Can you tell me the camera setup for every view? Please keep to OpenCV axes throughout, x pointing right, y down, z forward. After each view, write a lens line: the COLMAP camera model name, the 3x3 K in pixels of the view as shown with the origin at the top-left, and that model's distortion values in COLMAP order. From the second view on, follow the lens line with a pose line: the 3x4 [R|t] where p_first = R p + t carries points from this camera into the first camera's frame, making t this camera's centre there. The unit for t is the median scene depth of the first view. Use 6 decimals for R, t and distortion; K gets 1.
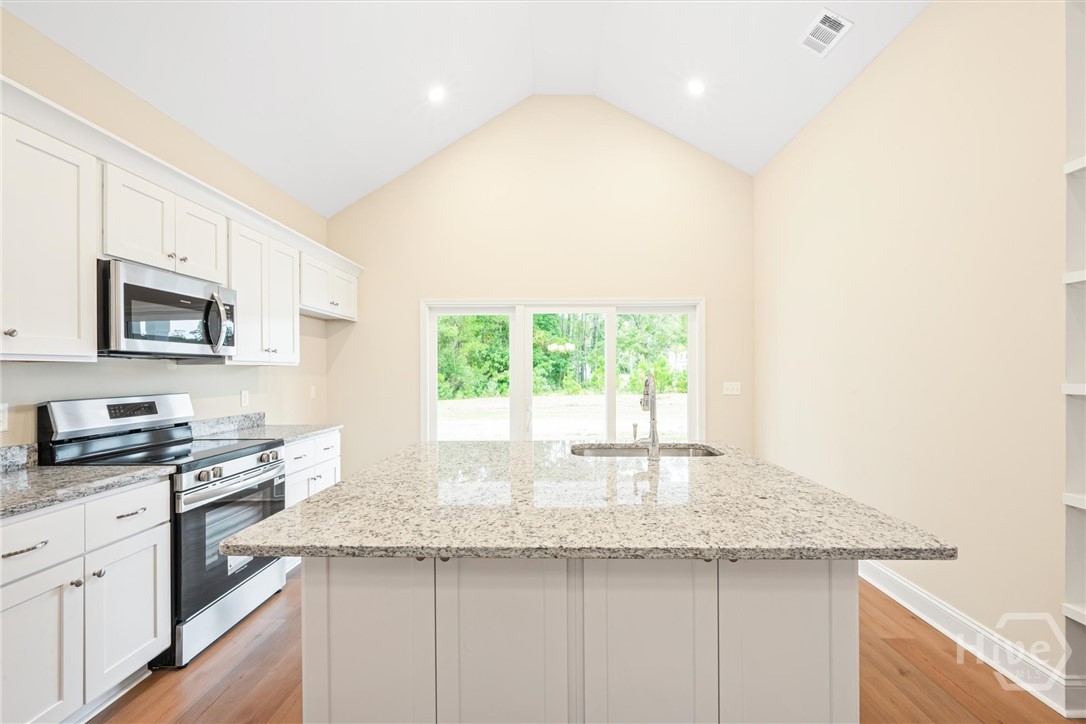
lens RADIAL K [[444.0, 0, 543.8], [0, 444.0, 368.7], [0, 0, 1]] dist [-0.000562, -0.000061]
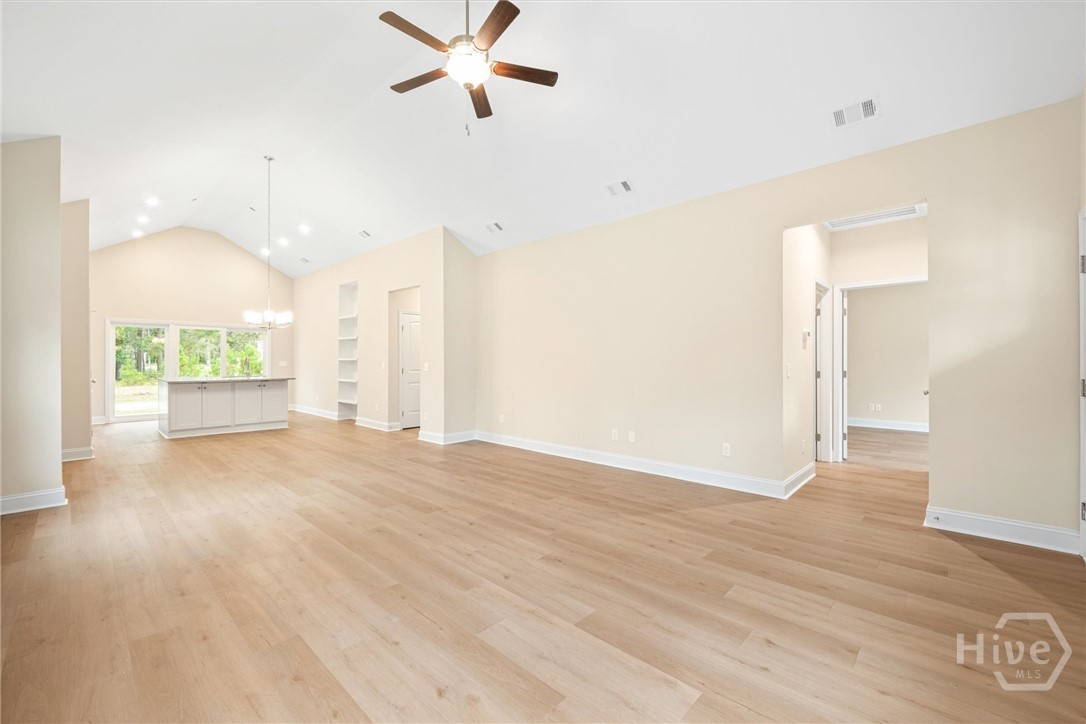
lens RADIAL K [[444.0, 0, 543.4], [0, 444.0, 360.9], [0, 0, 1]] dist [-0.000562, -0.000061]
pose [[0.663743, 0.004180, 0.747949, -0.436475], [-0.006698, 0.999978, 0.000356, 0.016252], [-0.747931, -0.005247, 0.663756, -1.618025]]
